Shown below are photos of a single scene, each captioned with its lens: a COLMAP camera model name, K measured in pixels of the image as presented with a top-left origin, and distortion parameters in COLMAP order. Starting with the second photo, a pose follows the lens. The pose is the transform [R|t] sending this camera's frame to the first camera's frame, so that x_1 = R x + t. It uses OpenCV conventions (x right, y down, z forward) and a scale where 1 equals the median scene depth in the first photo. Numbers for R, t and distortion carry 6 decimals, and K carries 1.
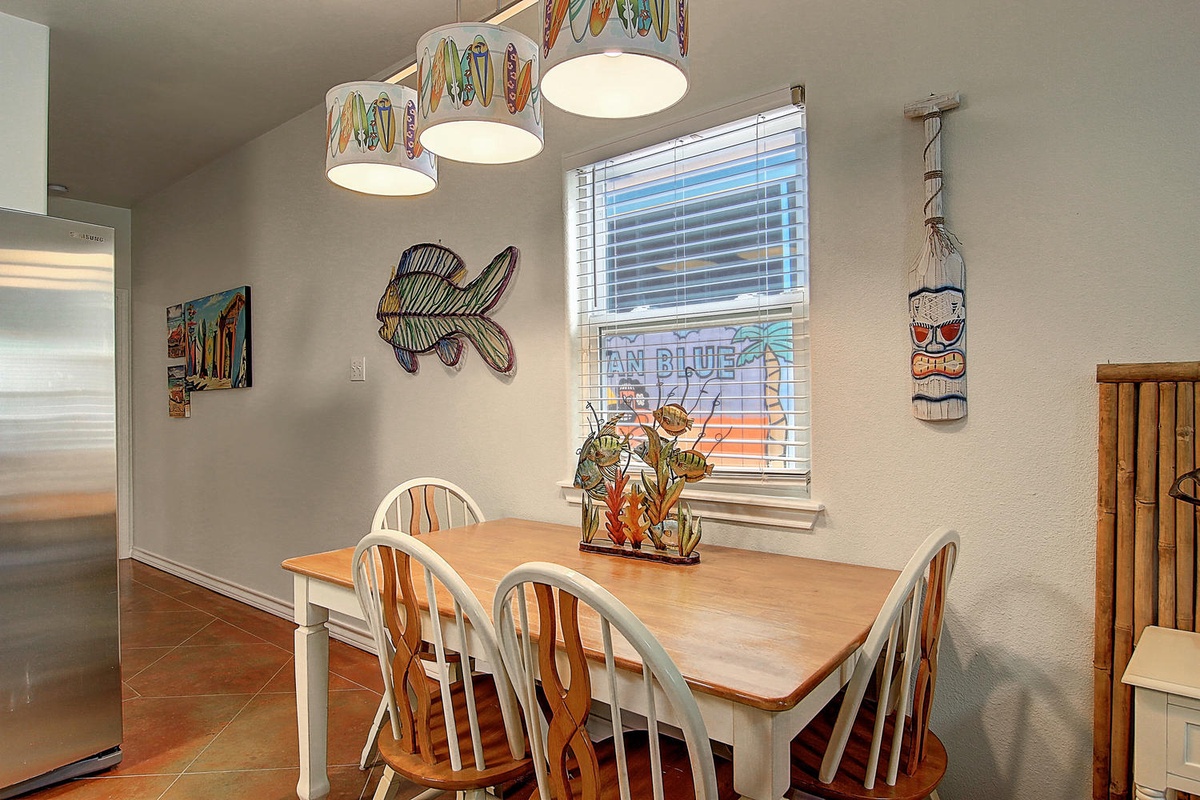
lens RADIAL K [[624.7, 0, 600.0], [0, 624.7, 400.0], [0, 0, 1]] dist [0.002573, 0.000038]
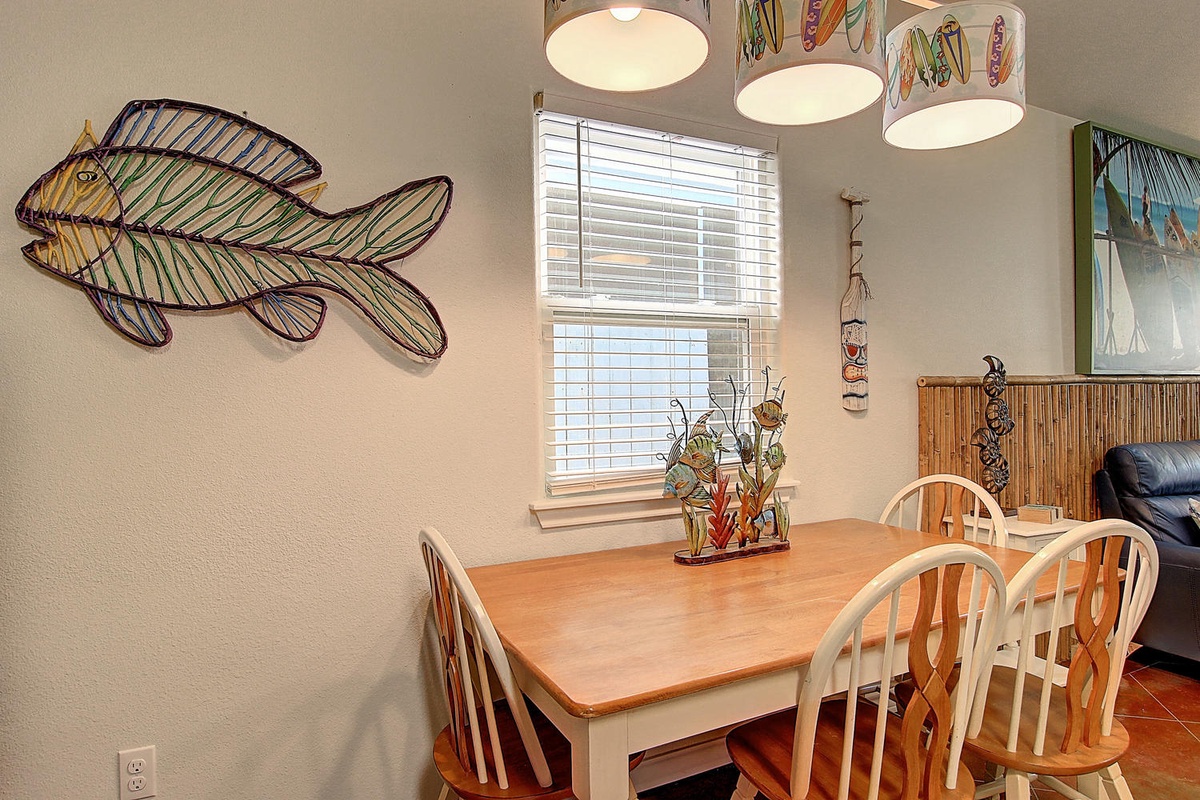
lens RADIAL K [[679.6, 0, 598.5], [0, 679.6, 393.3], [0, 0, 1]] dist [-0.004236, -0.000020]
pose [[0.458089, 0.011474, 0.888833, -0.716574], [0.013398, 0.999714, -0.019810, 0.009607], [-0.888806, 0.020983, 0.457804, 0.504117]]
